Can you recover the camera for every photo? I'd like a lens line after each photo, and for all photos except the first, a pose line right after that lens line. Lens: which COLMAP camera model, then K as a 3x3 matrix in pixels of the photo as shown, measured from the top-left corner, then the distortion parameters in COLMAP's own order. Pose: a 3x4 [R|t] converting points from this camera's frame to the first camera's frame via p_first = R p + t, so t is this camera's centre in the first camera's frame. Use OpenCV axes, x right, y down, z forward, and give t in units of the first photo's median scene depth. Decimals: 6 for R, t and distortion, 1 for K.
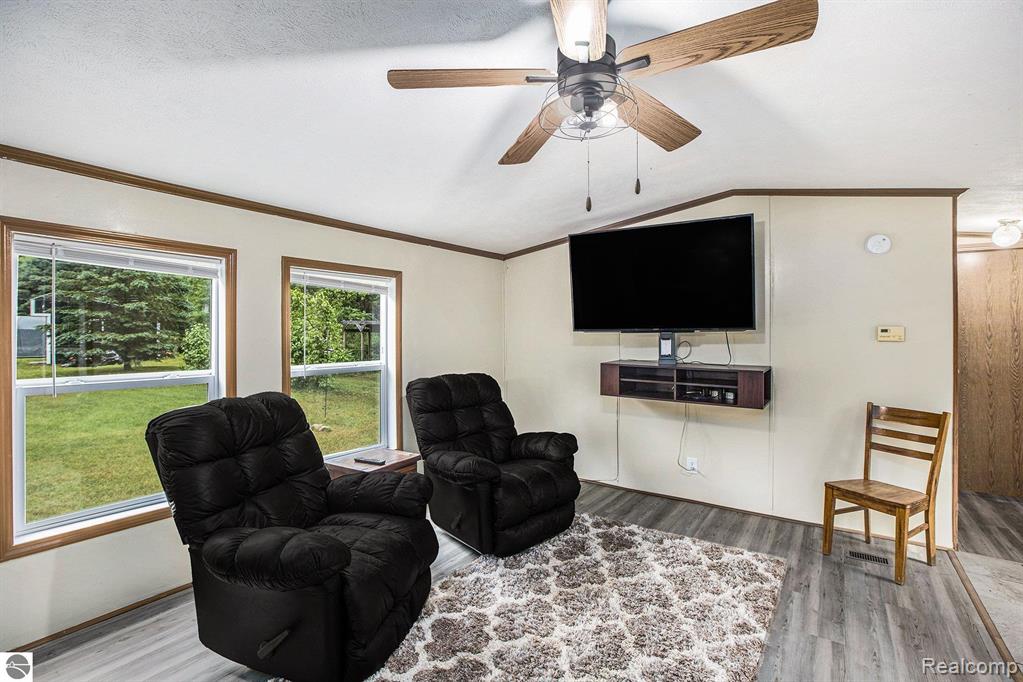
lens RADIAL K [[485.8, 0, 514.0], [0, 485.8, 337.3], [0, 0, 1]] dist [-0.024783, 0.003508]
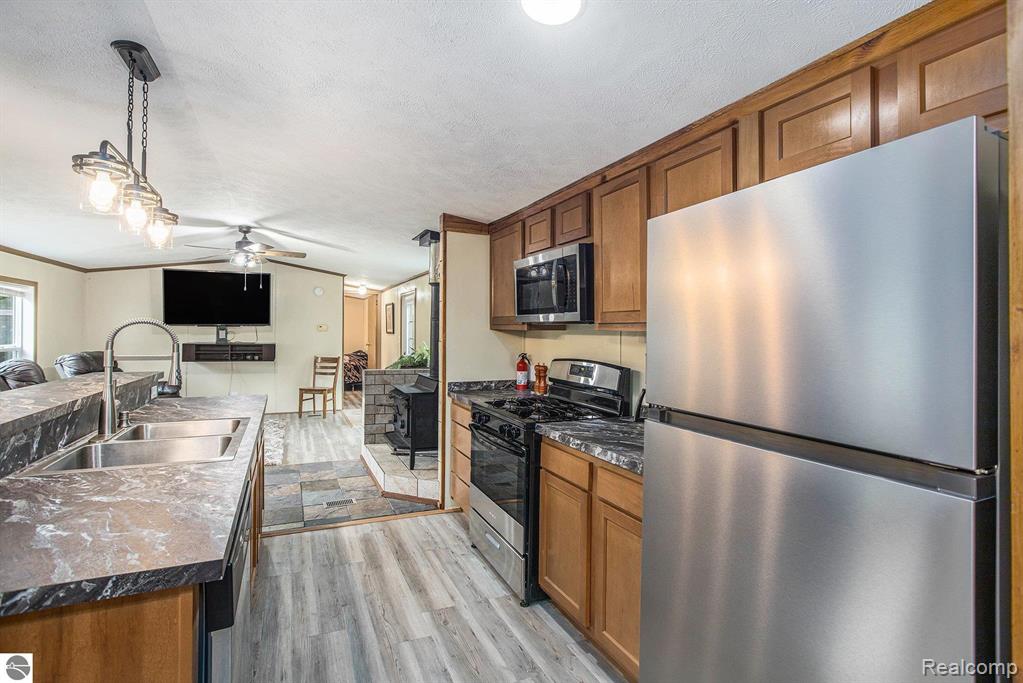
lens RADIAL K [[485.8, 0, 486.2], [0, 485.8, 333.9], [0, 0, 1]] dist [-0.024783, 0.003508]
pose [[0.566026, -0.002409, 0.824384, -0.762800], [-0.006679, 0.999950, 0.007508, -0.000832], [-0.824360, -0.009756, 0.565982, -1.064349]]
